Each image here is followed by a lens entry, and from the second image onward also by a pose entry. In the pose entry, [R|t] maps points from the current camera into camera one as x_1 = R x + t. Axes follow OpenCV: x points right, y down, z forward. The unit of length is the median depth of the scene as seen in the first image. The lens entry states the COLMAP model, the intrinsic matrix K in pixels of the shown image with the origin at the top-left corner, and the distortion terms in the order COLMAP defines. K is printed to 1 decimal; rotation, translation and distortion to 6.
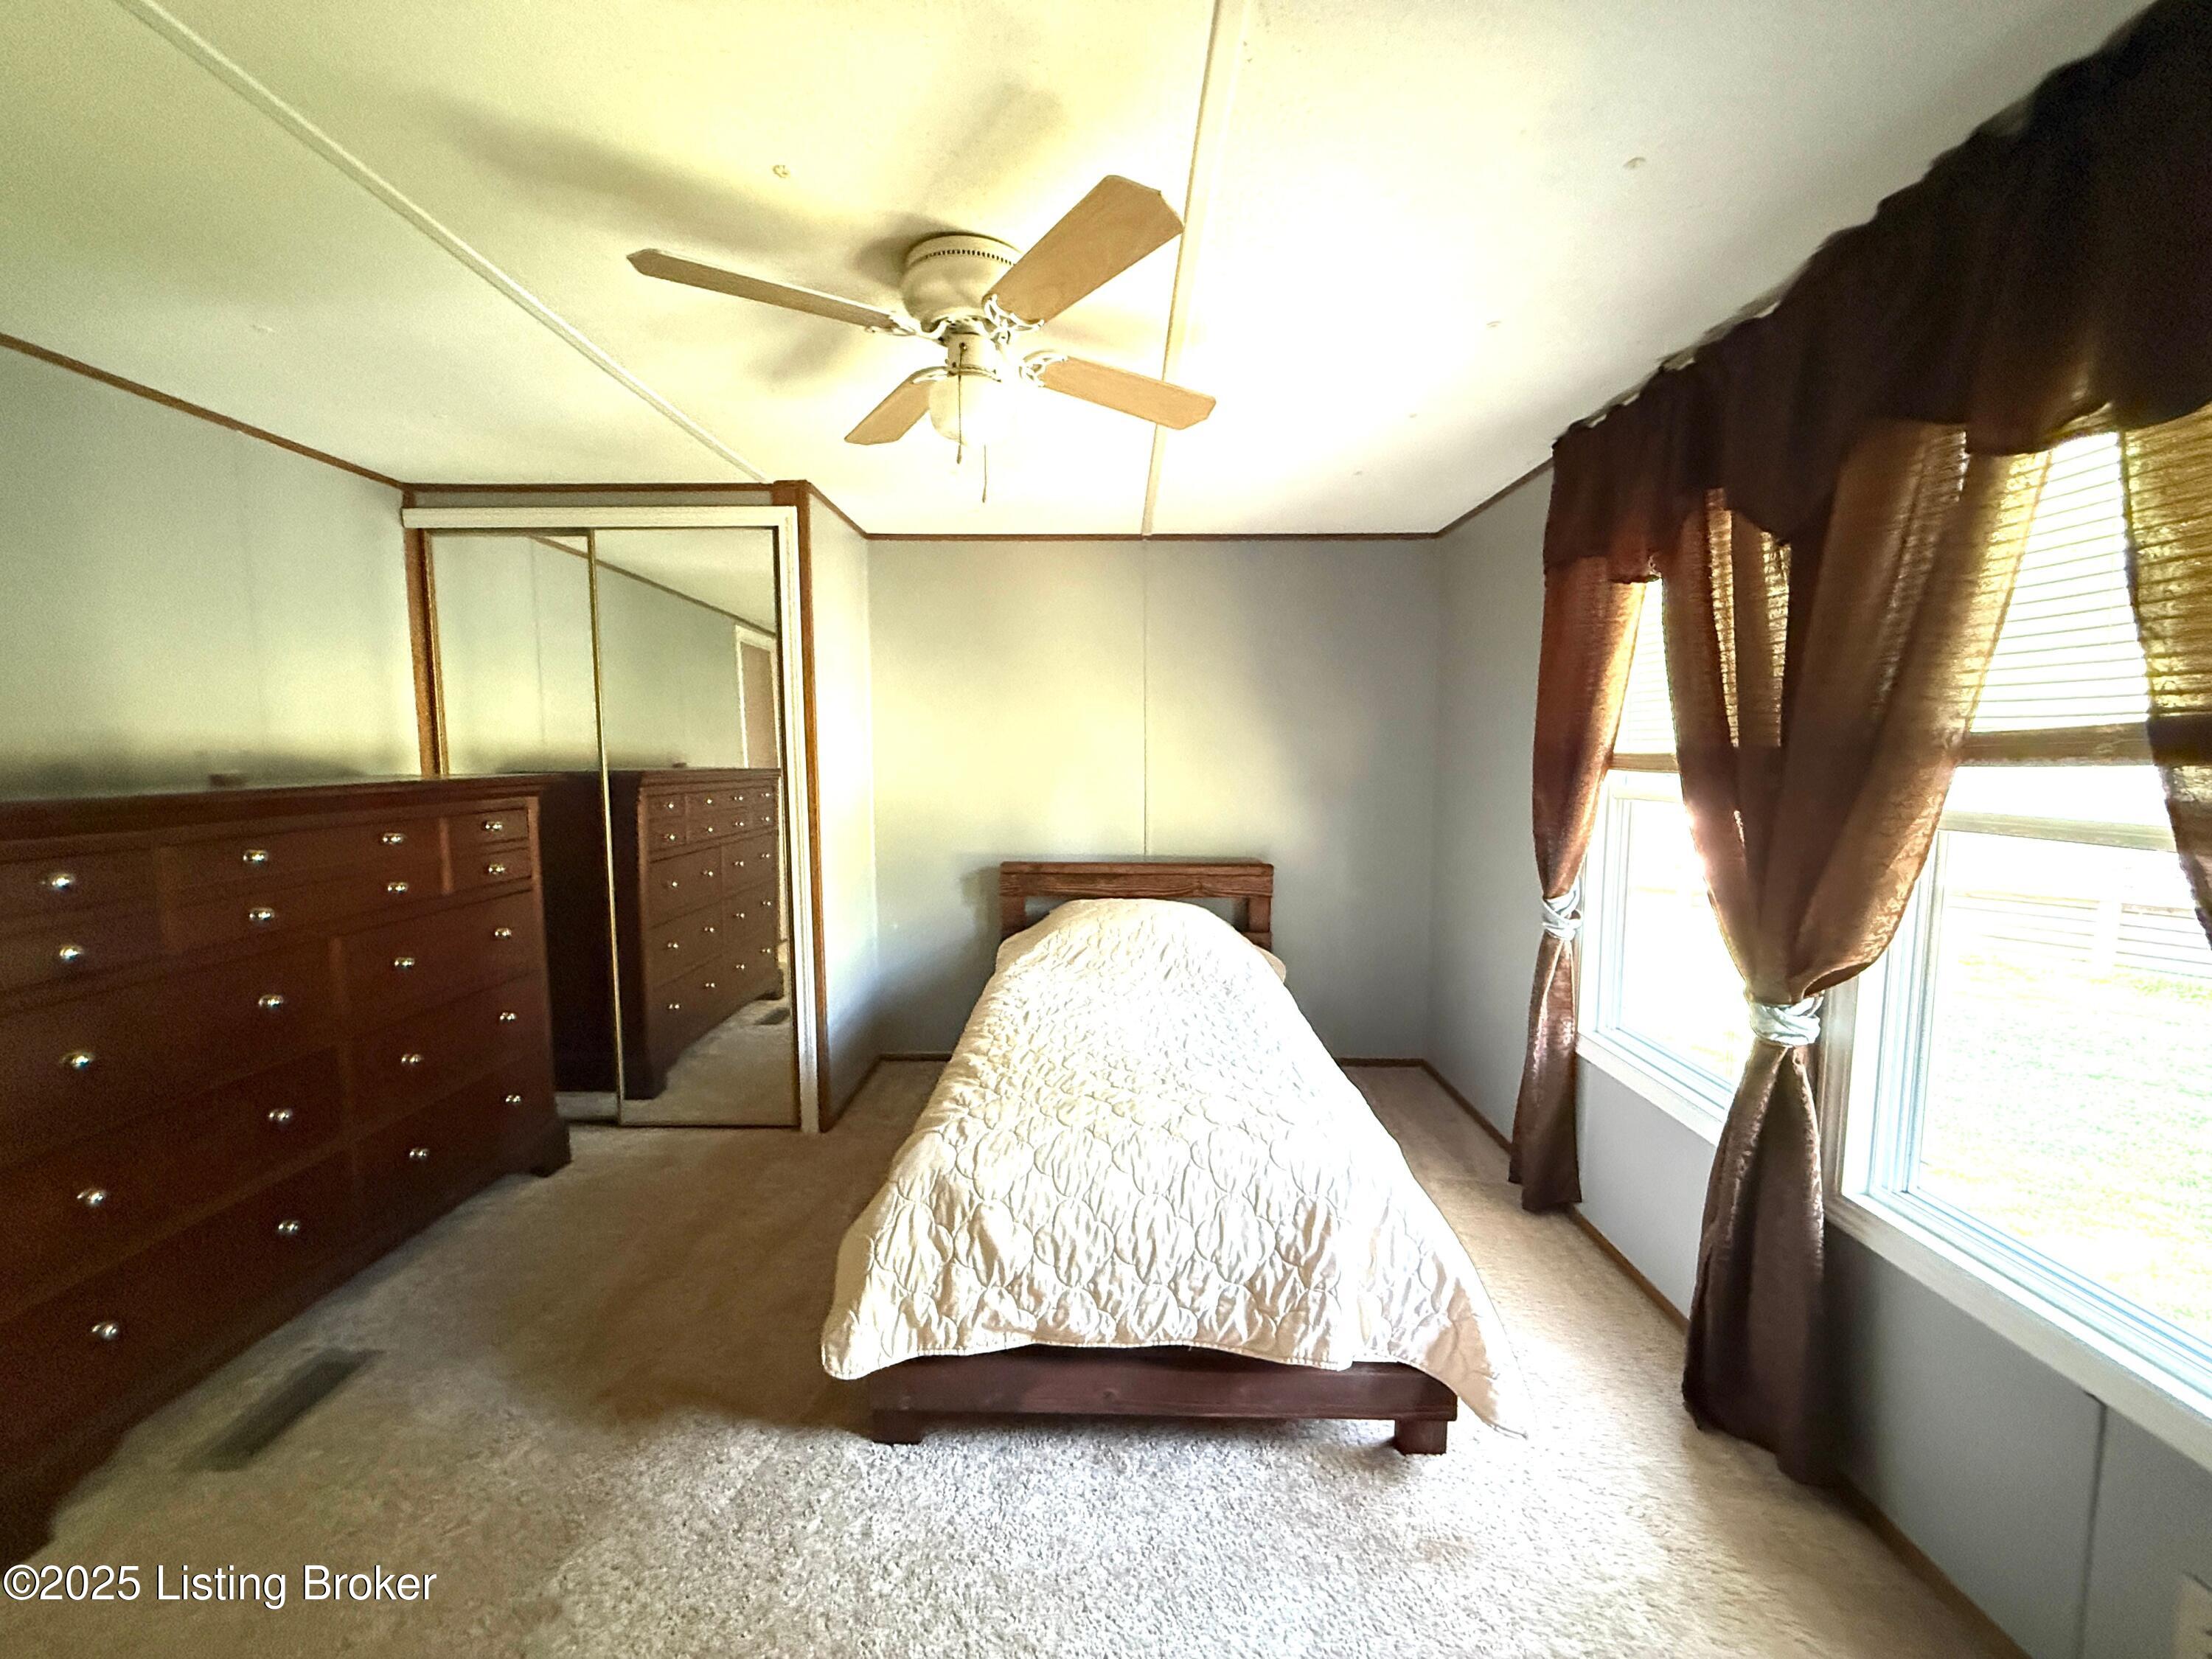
lens RADIAL K [[886.2, 0, 1096.2], [0, 886.2, 830.1], [0, 0, 1]] dist [-0.002506, 0.005260]
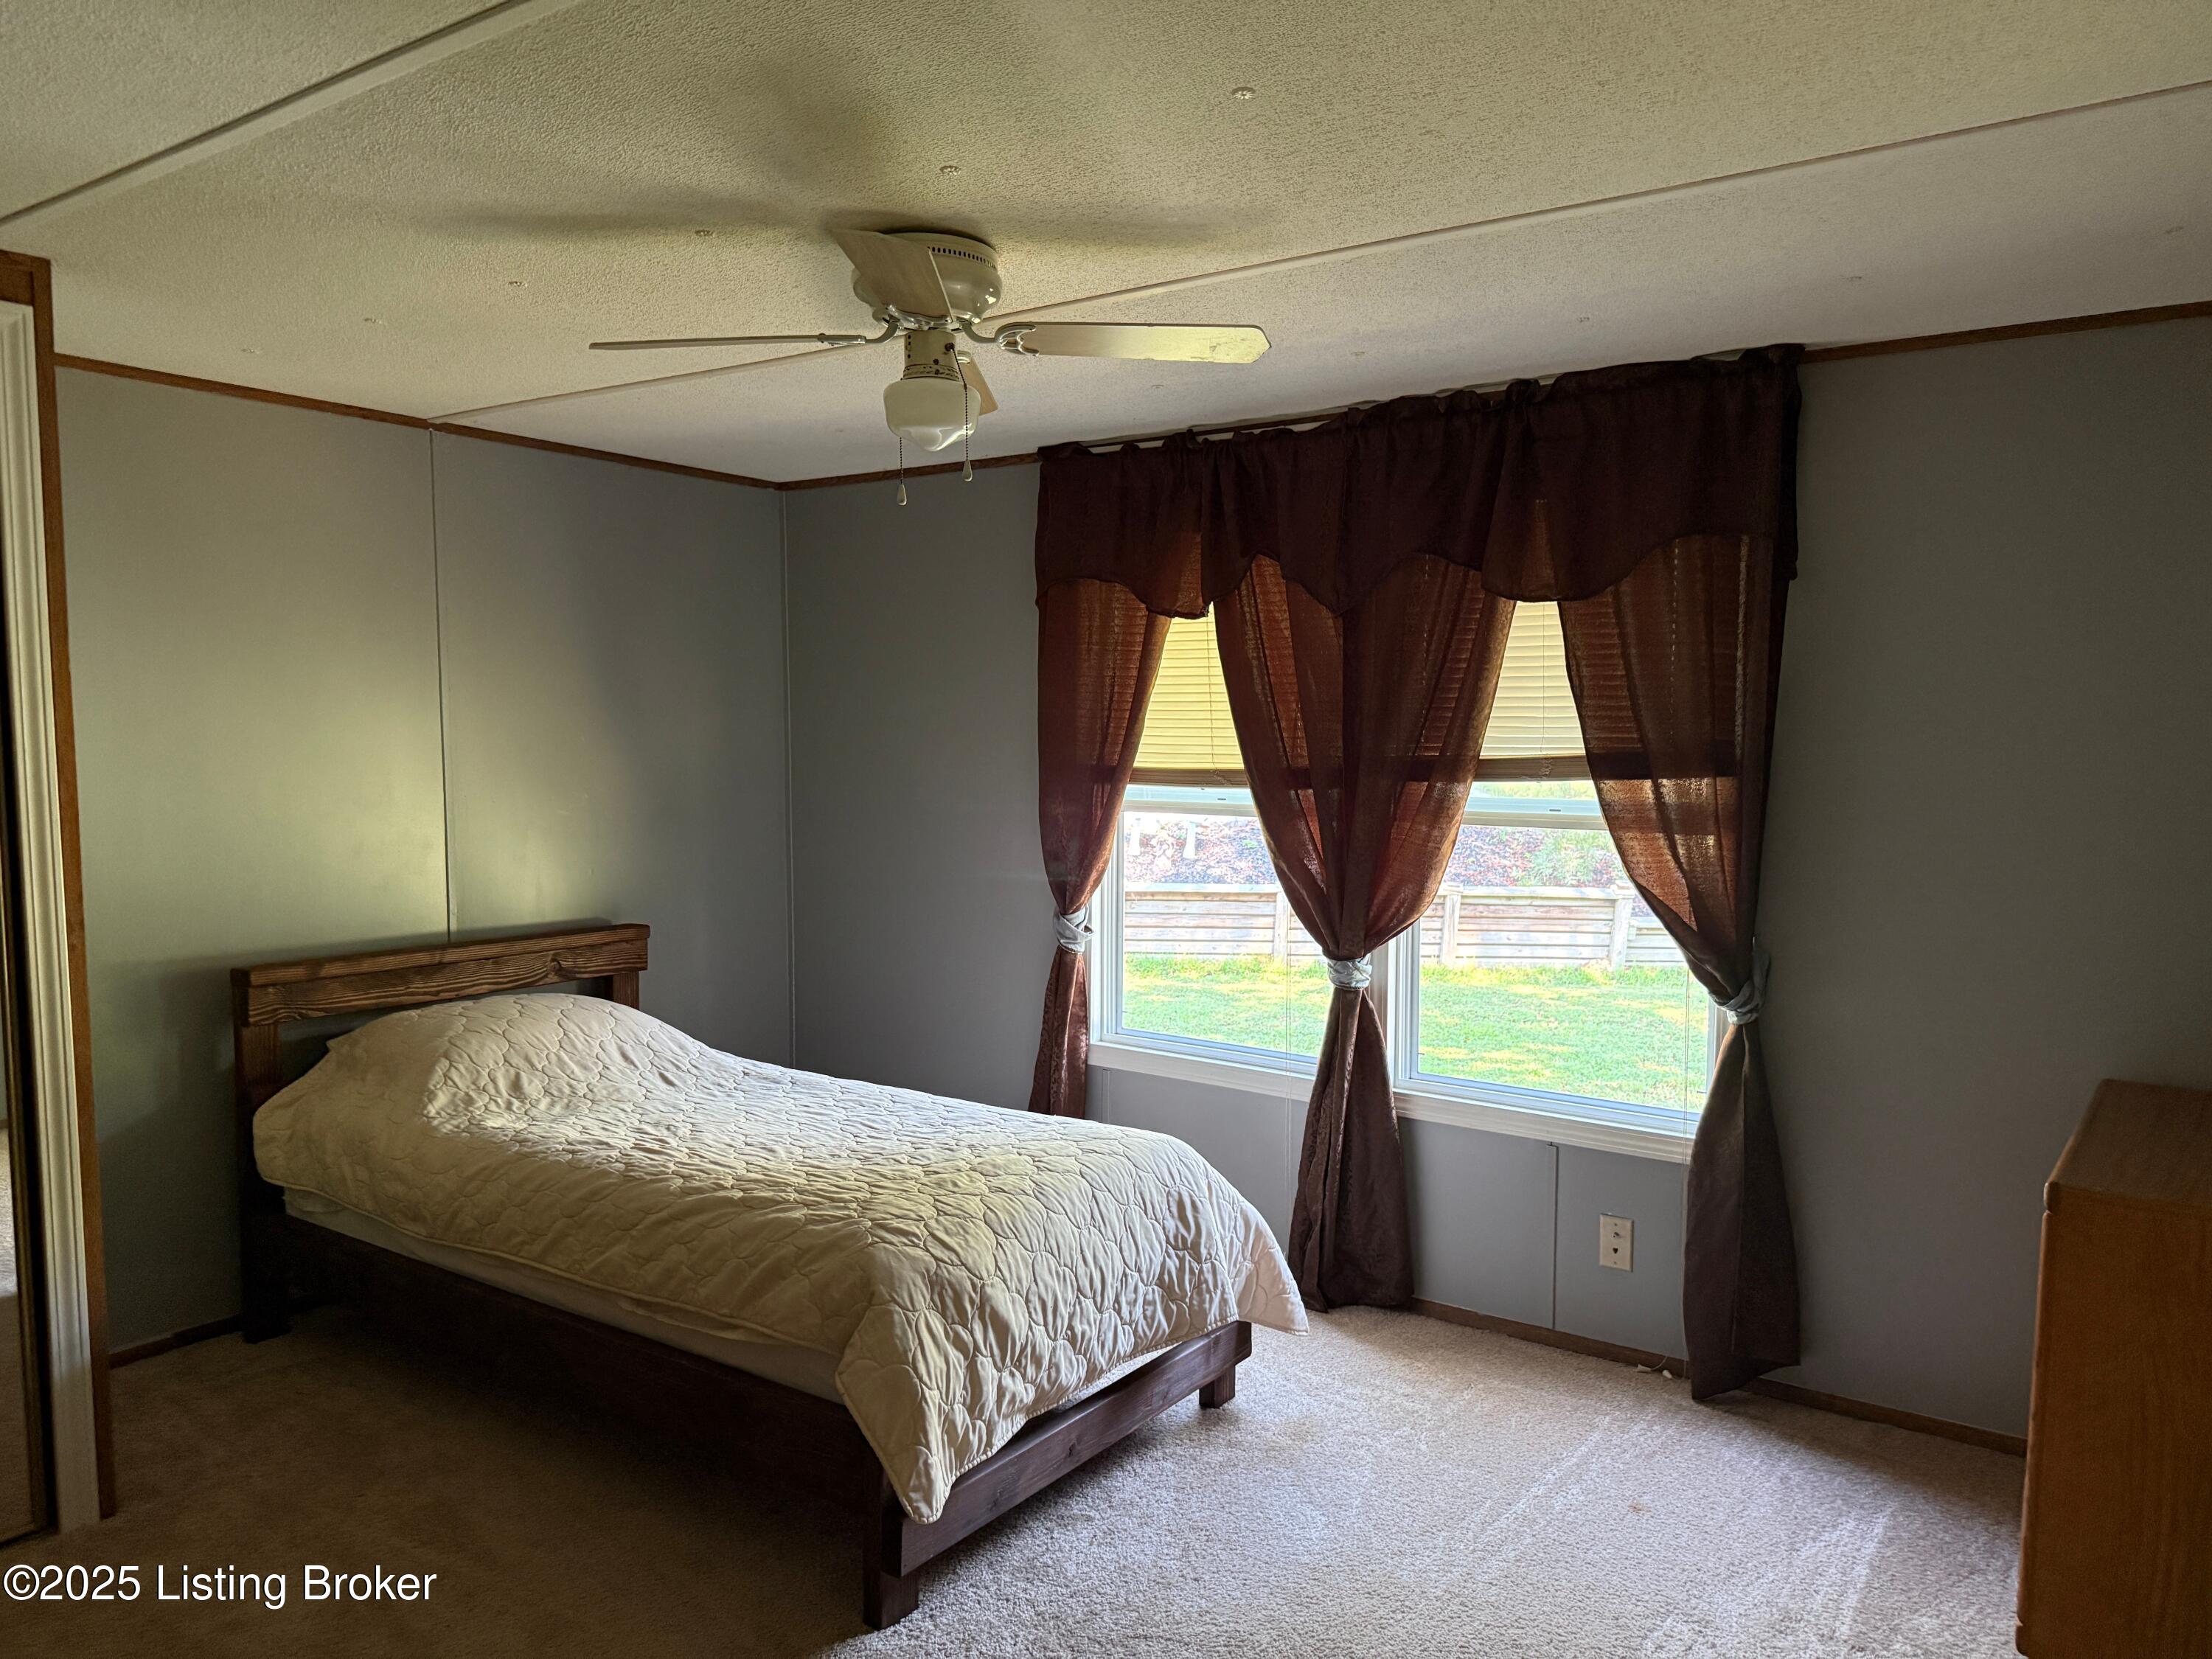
lens RADIAL K [[1523.8, 0, 1111.8], [0, 1523.8, 856.4], [0, 0, 1]] dist [0.118848, -0.168411]
pose [[0.563668, -0.063664, 0.823545, -1.325564], [0.073741, 0.996923, 0.026596, -0.044073], [-0.822704, 0.045738, 0.566628, -0.012324]]
